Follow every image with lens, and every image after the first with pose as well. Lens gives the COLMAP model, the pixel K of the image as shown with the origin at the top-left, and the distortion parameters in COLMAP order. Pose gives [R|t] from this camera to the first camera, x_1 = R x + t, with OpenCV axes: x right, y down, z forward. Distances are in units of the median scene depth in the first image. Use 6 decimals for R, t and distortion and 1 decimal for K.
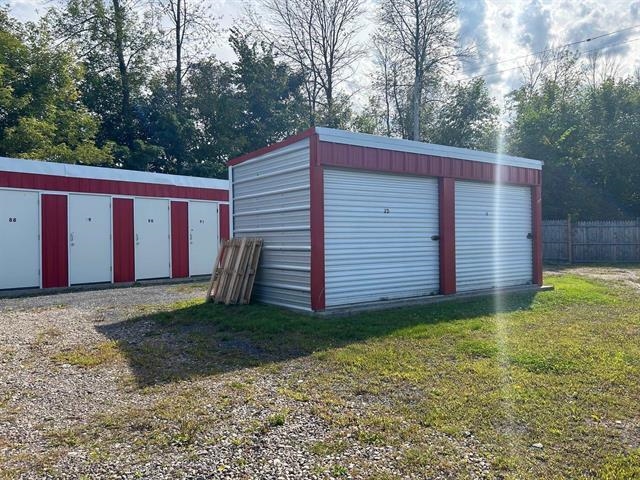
lens RADIAL K [[487.3, 0, 320.9], [0, 487.3, 239.2], [0, 0, 1]] dist [-0.000097, -0.000767]
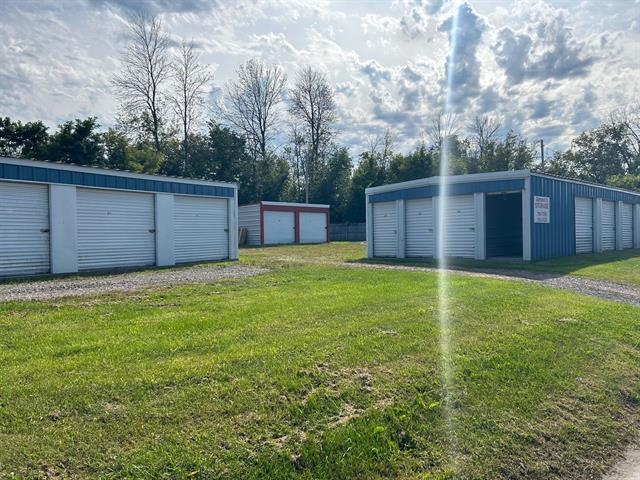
lens RADIAL K [[487.3, 0, 320.5], [0, 487.3, 241.5], [0, 0, 1]] dist [-0.000097, -0.000767]
pose [[0.990484, -0.004770, 0.137546, -0.021280], [0.004654, 0.999988, 0.001168, 0.028865], [-0.137550, -0.000517, 0.990495, -0.798446]]
